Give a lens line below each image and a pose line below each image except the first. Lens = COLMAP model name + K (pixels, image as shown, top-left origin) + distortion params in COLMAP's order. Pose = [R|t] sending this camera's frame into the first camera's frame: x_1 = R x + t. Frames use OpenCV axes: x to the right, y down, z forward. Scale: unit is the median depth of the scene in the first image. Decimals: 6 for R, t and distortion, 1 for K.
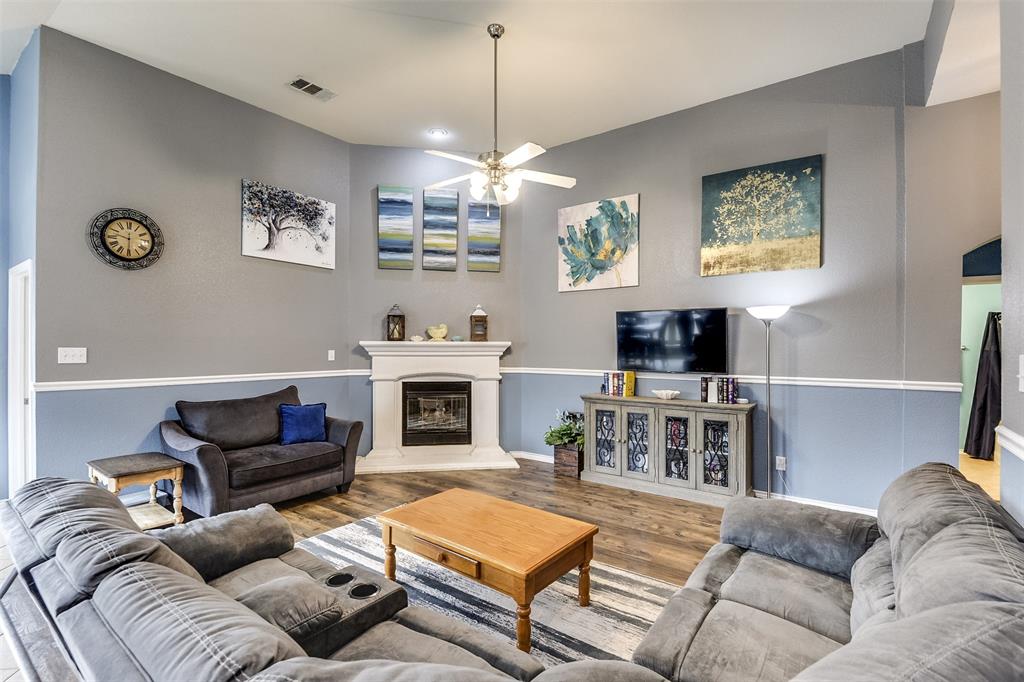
lens RADIAL K [[463.4, 0, 517.6], [0, 463.4, 348.8], [0, 0, 1]] dist [0.018587, -0.014161]
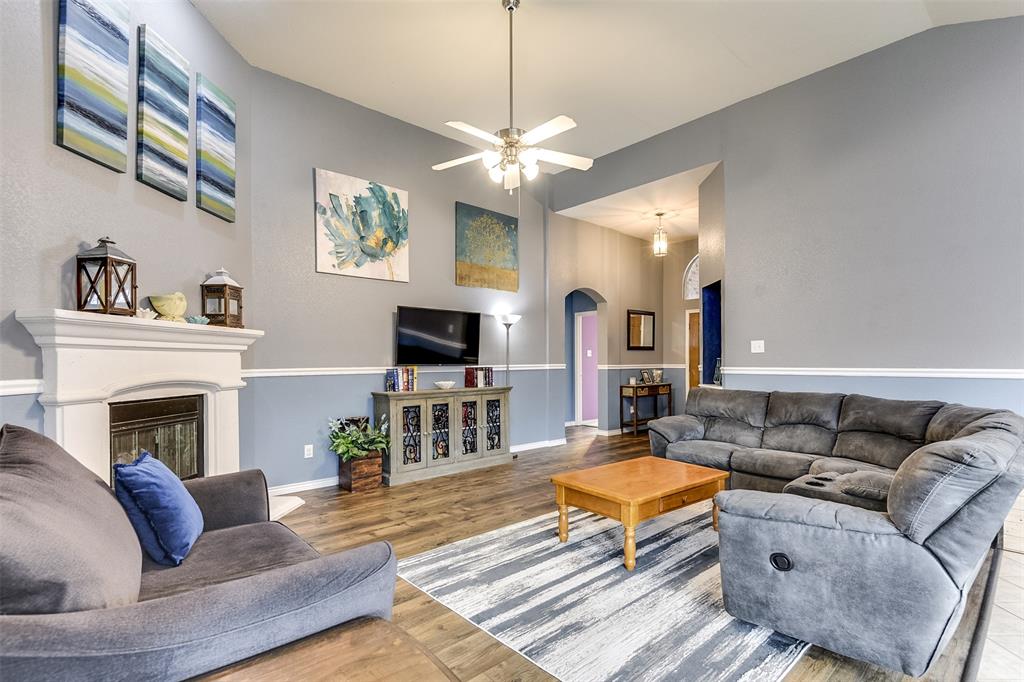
lens RADIAL K [[475.0, 0, 508.5], [0, 475.0, 359.6], [0, 0, 1]] dist [0.034327, -0.033620]
pose [[0.226829, -0.002777, 0.973931, -0.689424], [0.010811, 0.999942, 0.000333, 0.034663], [-0.973875, 0.010454, 0.226845, 0.535590]]
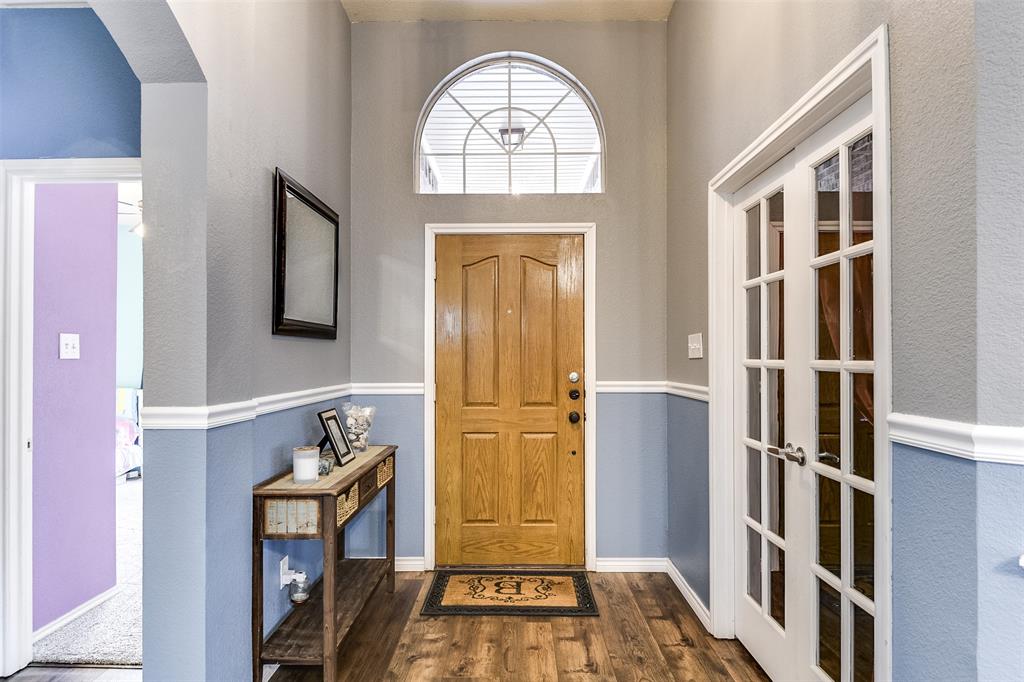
lens RADIAL K [[585.6, 0, 510.4], [0, 585.6, 353.7], [0, 0, 1]] dist [0.000000, -0.000085]
pose [[-0.571393, 0.001406, 0.820675, 0.419325], [0.004632, 0.999988, 0.001512, 0.024192], [-0.820663, 0.004665, -0.571393, 0.623179]]
